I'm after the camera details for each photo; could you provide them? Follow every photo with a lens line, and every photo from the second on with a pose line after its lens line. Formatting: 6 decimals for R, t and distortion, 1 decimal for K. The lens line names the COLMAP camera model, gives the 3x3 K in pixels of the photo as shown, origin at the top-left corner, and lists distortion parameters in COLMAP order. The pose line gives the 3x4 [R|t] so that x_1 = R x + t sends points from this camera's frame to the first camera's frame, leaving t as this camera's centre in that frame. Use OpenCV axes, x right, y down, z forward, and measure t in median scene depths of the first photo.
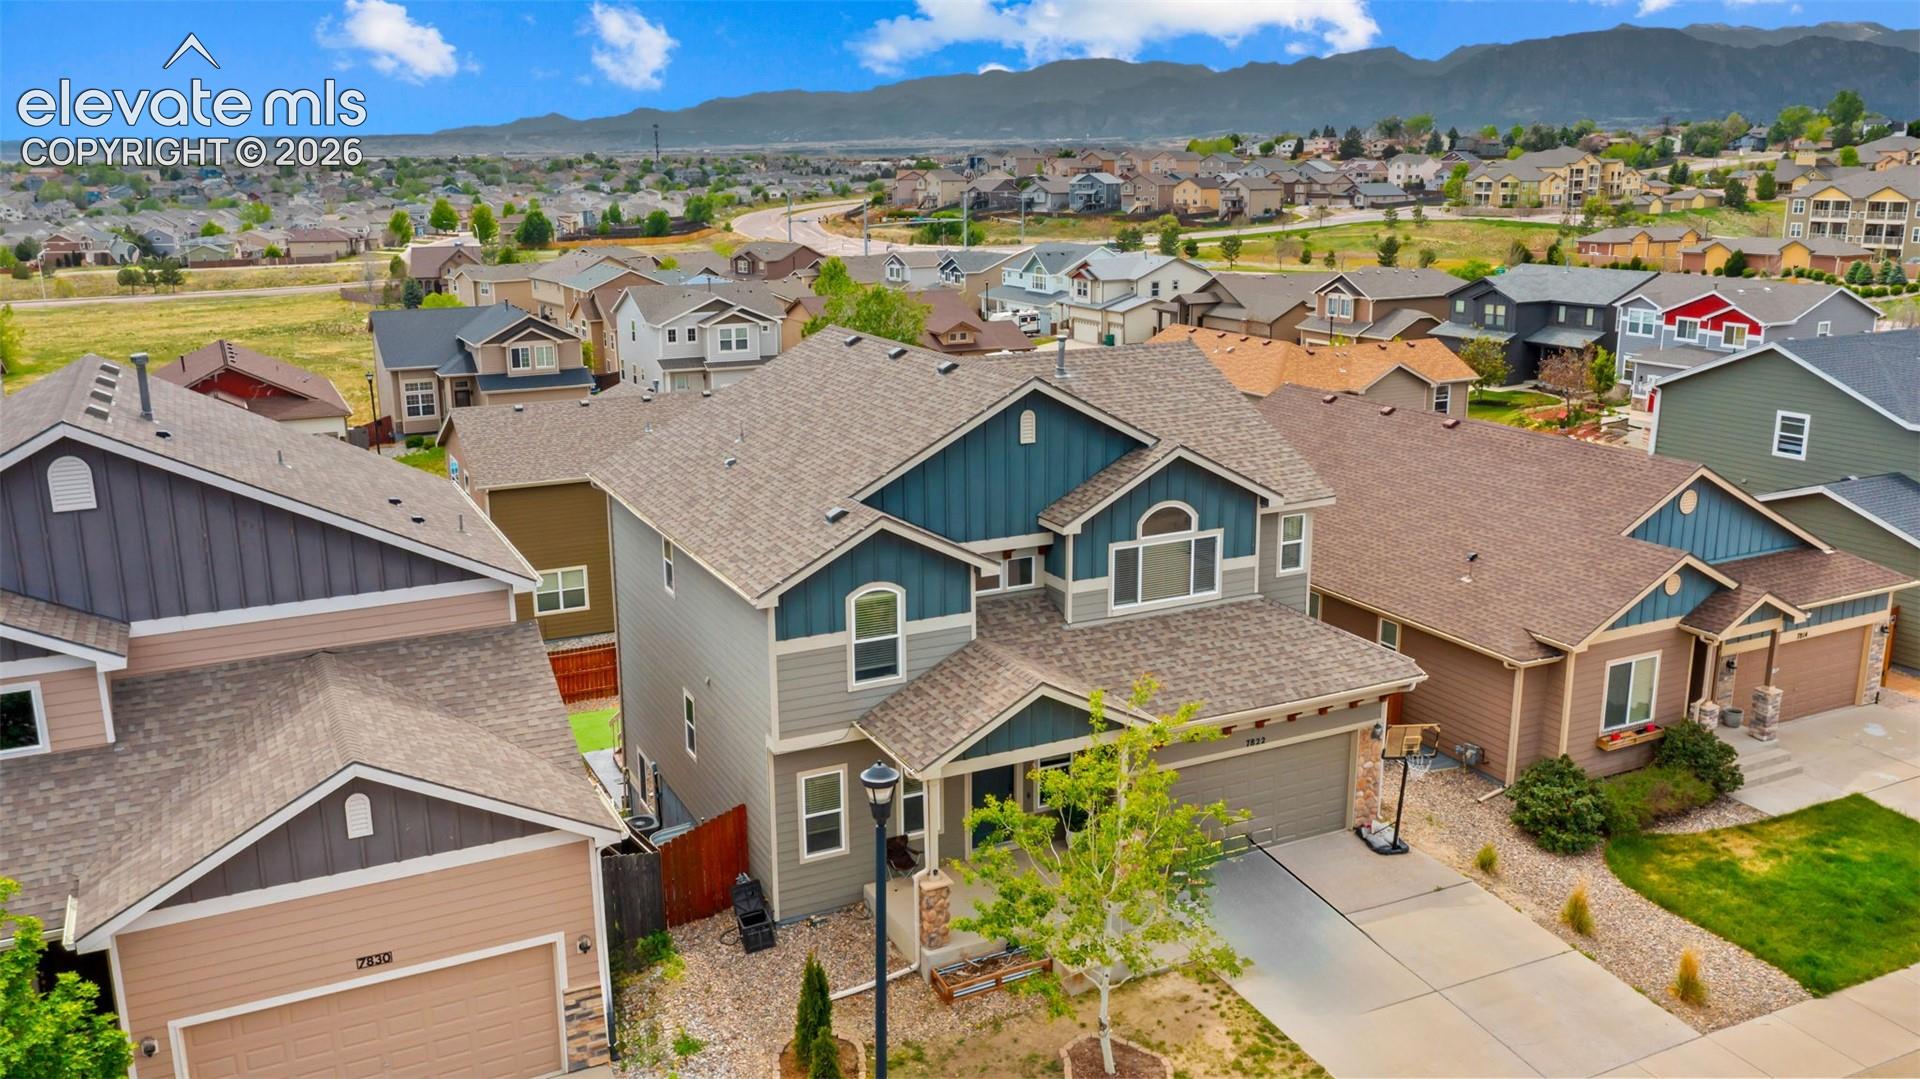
lens RADIAL K [[1534.1, 0, 962.7], [0, 1534.1, 539.7], [0, 0, 1]] dist [-0.000241, 0.001743]
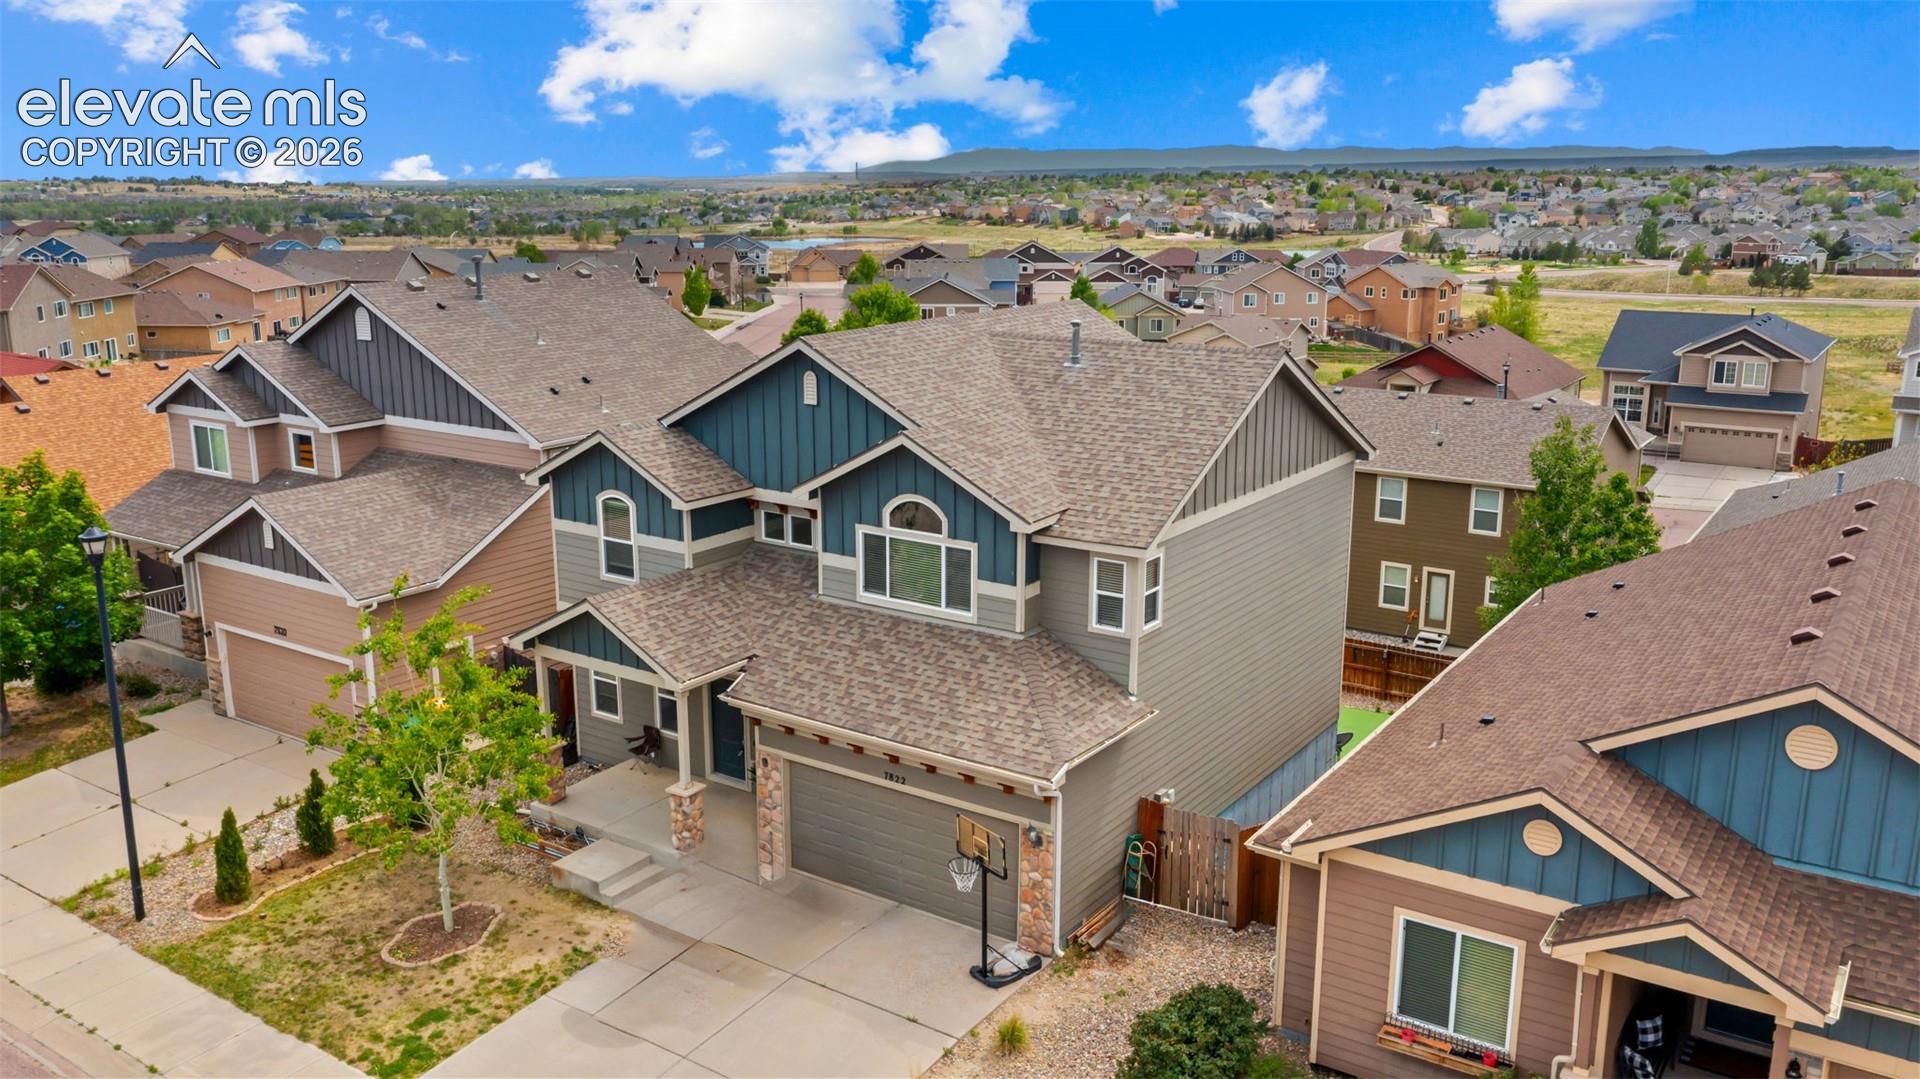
lens RADIAL K [[1534.1, 0, 959.4], [0, 1534.1, 539.1], [0, 0, 1]] dist [-0.000241, 0.001743]
pose [[0.474358, 0.209994, -0.854919, 0.916141], [-0.214146, 0.969487, 0.119315, -0.112282], [0.853888, 0.126480, 0.504854, 0.559992]]
